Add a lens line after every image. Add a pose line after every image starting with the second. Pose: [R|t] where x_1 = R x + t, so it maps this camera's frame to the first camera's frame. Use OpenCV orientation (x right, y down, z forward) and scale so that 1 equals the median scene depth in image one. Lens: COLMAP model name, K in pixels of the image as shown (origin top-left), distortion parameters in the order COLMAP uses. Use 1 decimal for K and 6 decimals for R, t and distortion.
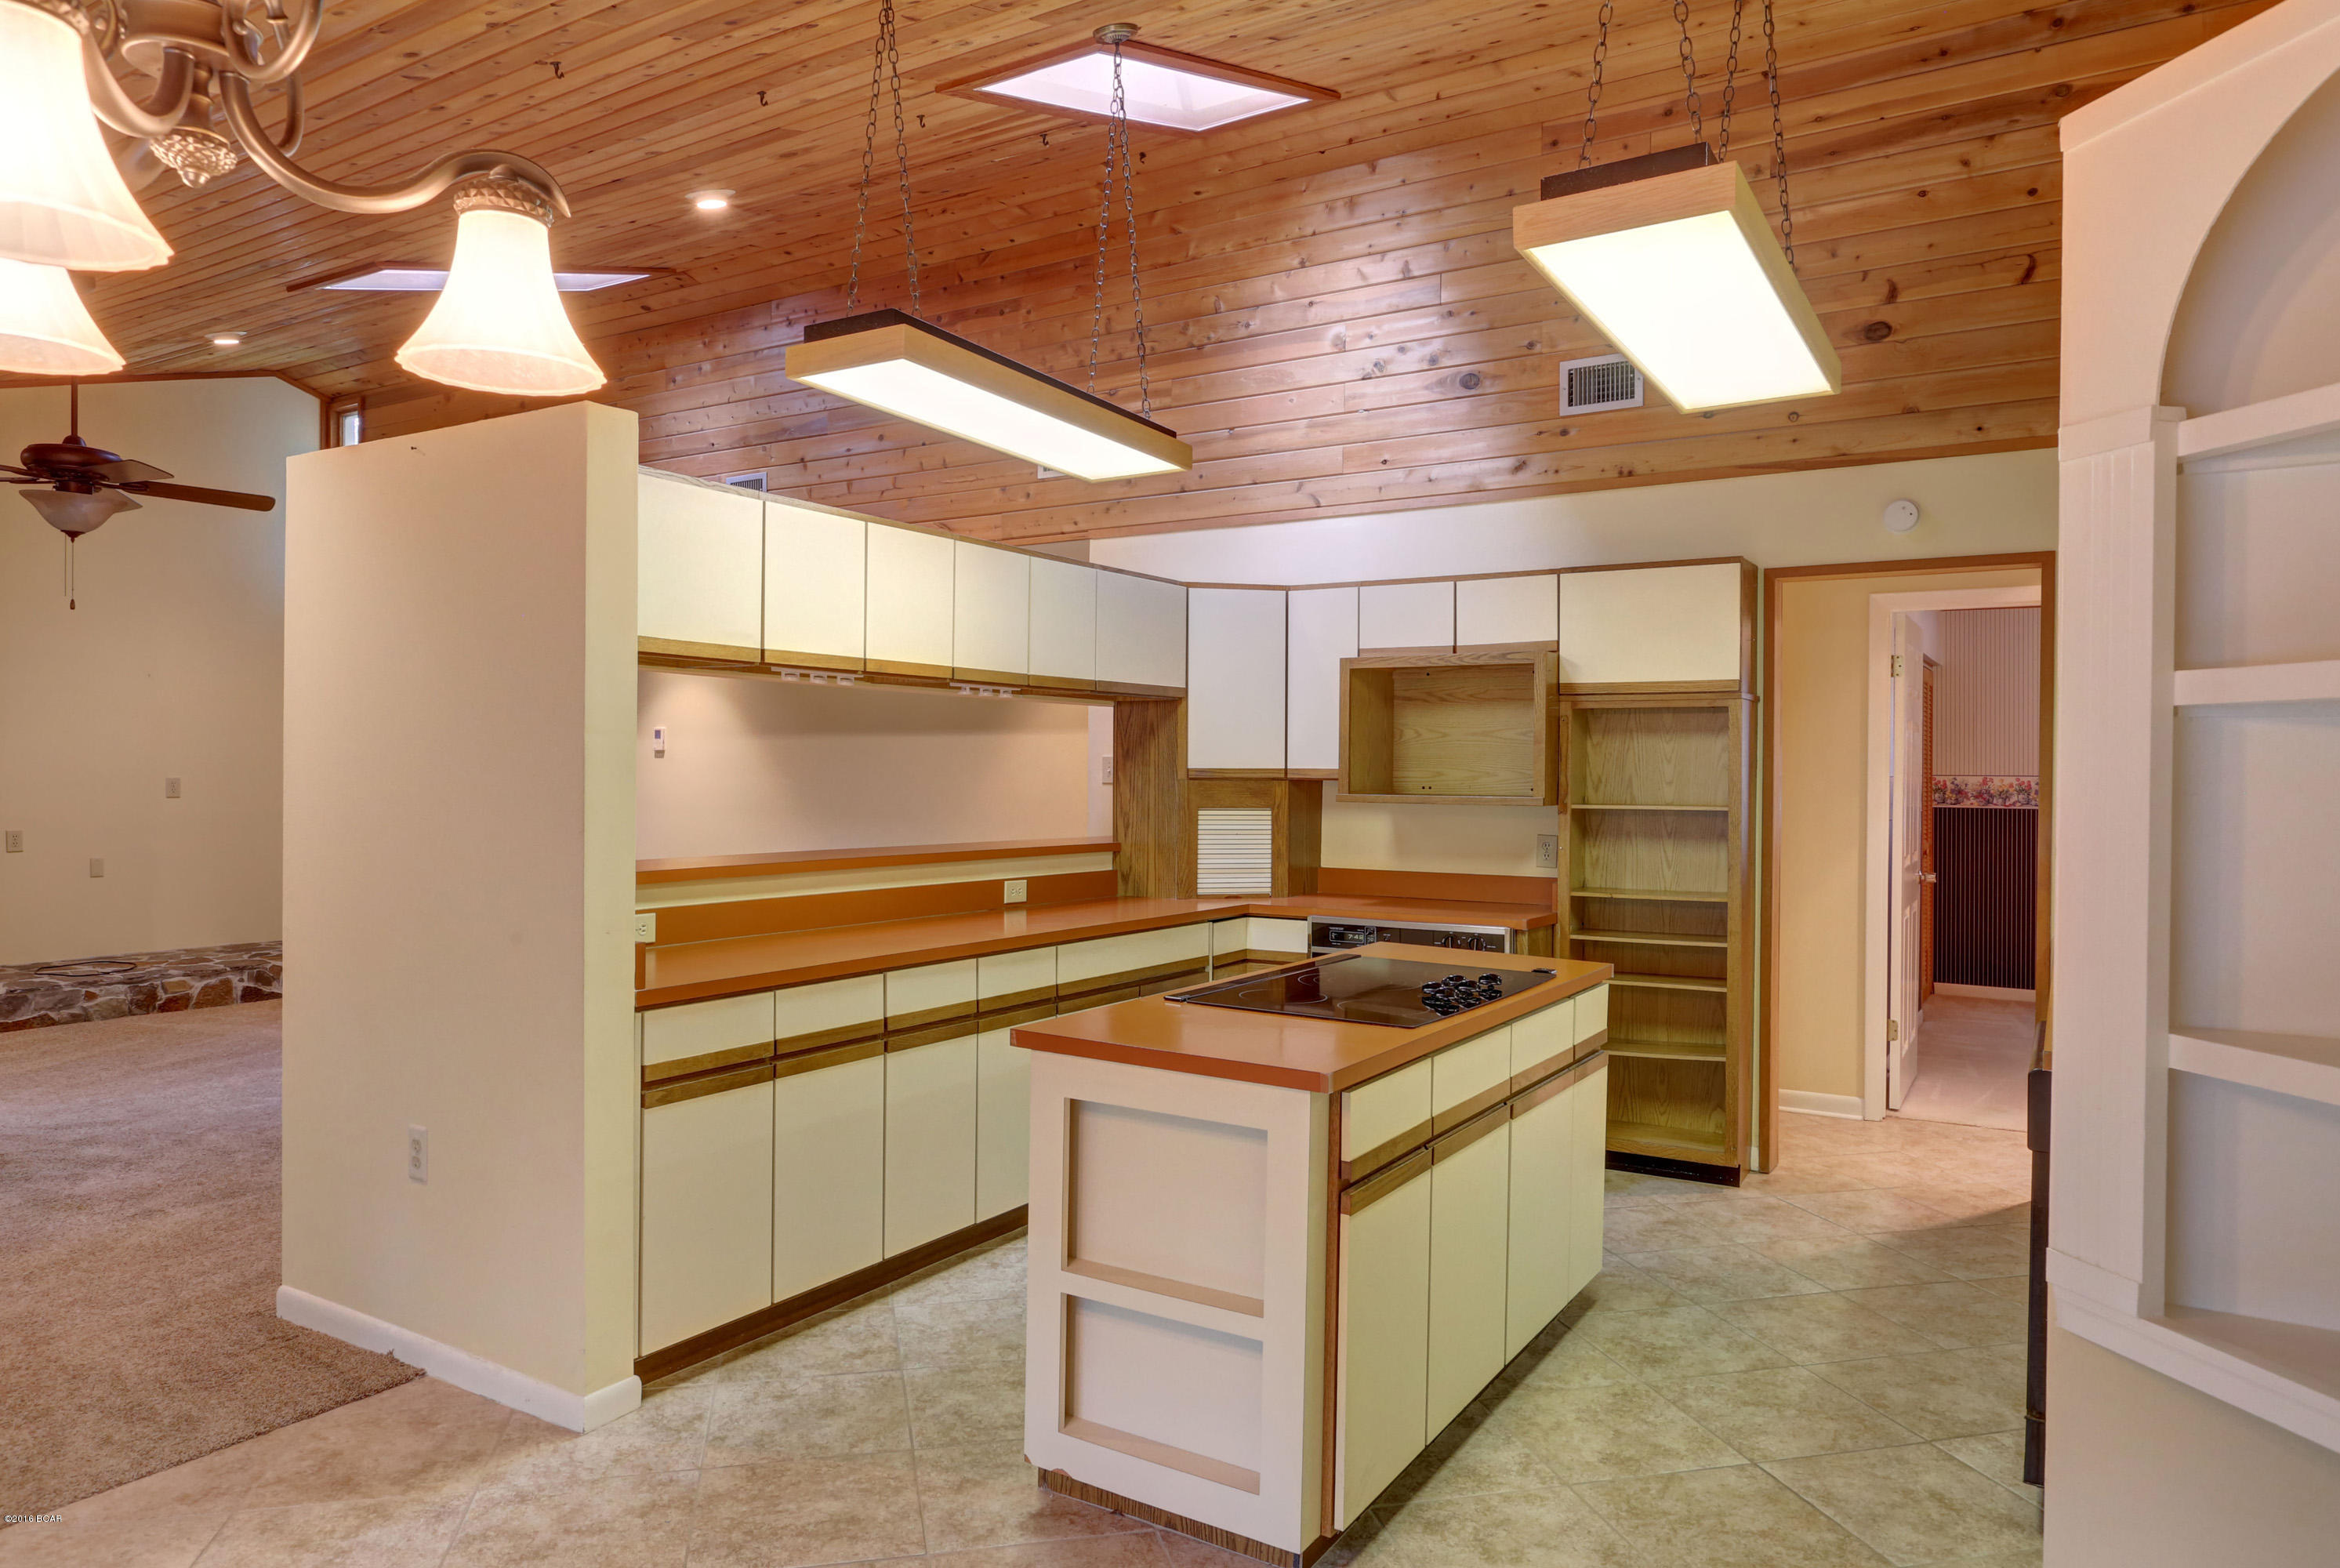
lens RADIAL K [[1480.7, 0, 1170.2], [0, 1480.7, 774.7], [0, 0, 1]] dist [0.007736, -0.001860]
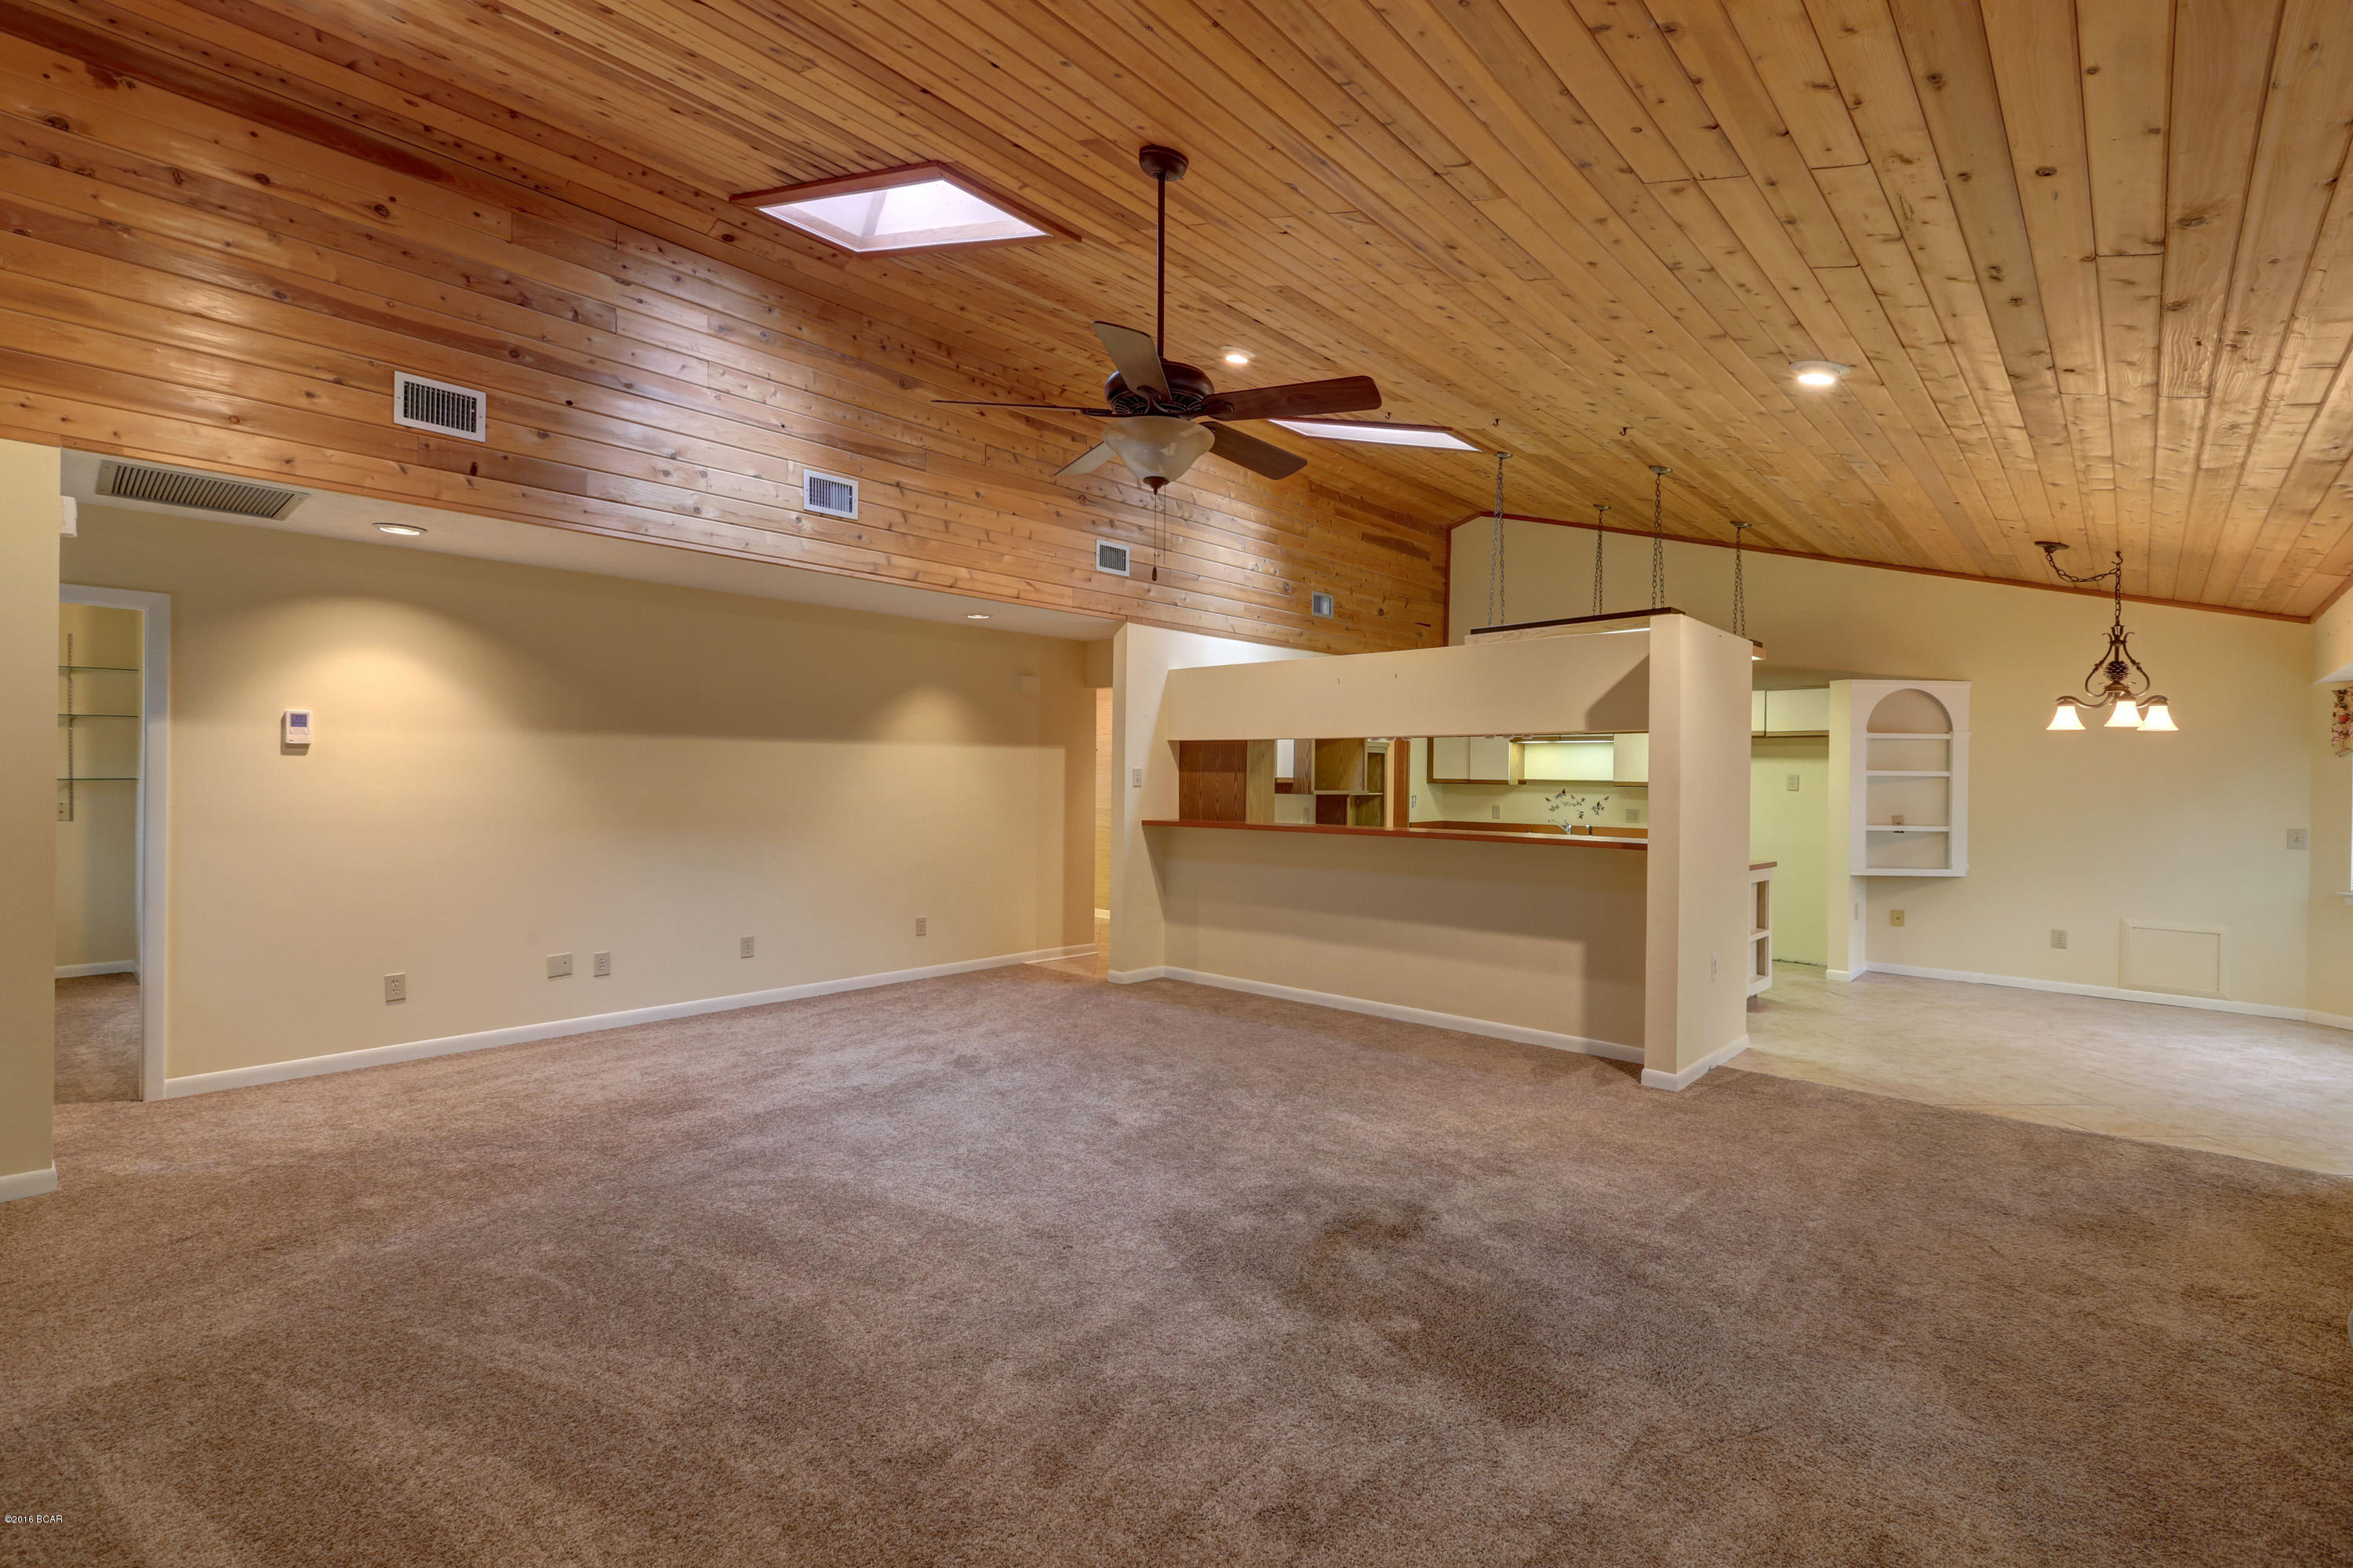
lens RADIAL K [[1072.3, 0, 1176.4], [0, 1072.3, 771.2], [0, 0, 1]] dist [0.006872, 0.001149]
pose [[0.188684, -0.001603, 0.982037, -1.296152], [-0.008289, 0.999960, 0.003225, -0.015230], [-0.982003, -0.008749, 0.188663, 0.874422]]
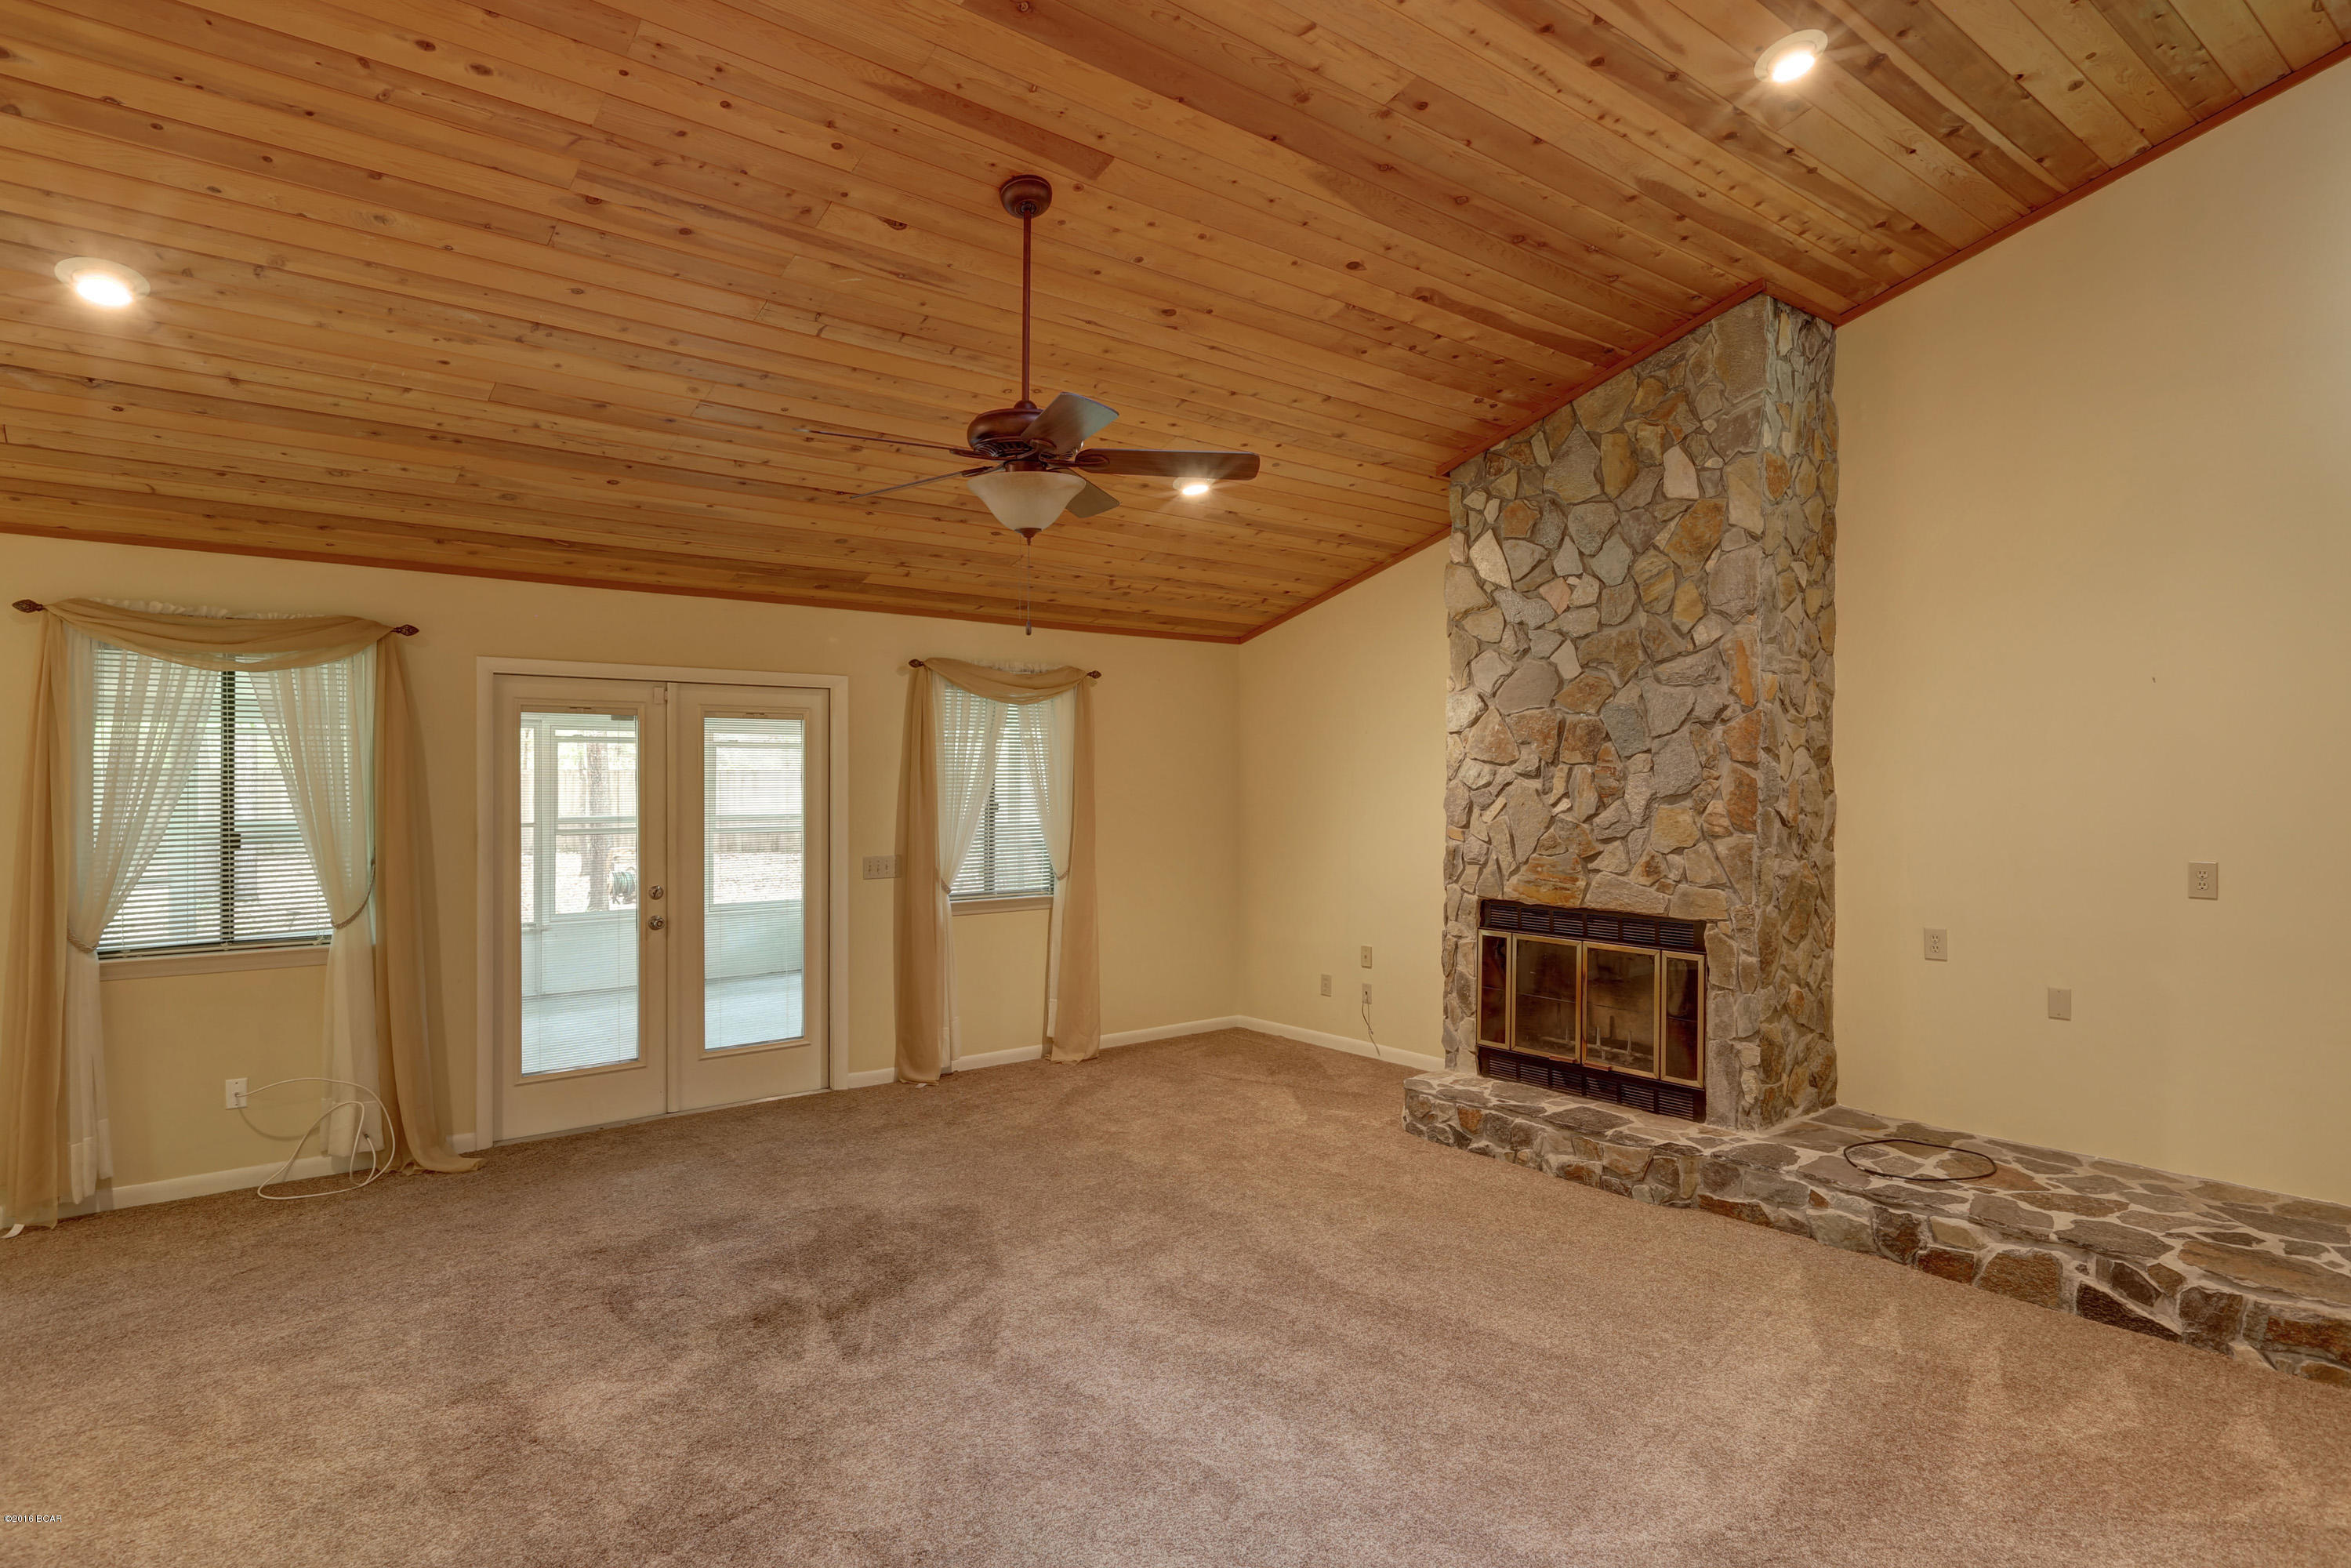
lens RADIAL K [[1278.4, 0, 1169.4], [0, 1278.4, 772.2], [0, 0, 1]] dist [0.003256, -0.003274]
pose [[-0.343054, -0.012051, -0.939238, -0.159171], [-0.007882, 0.999919, -0.009950, -0.036086], [0.939283, 0.003989, -0.343121, 1.267851]]
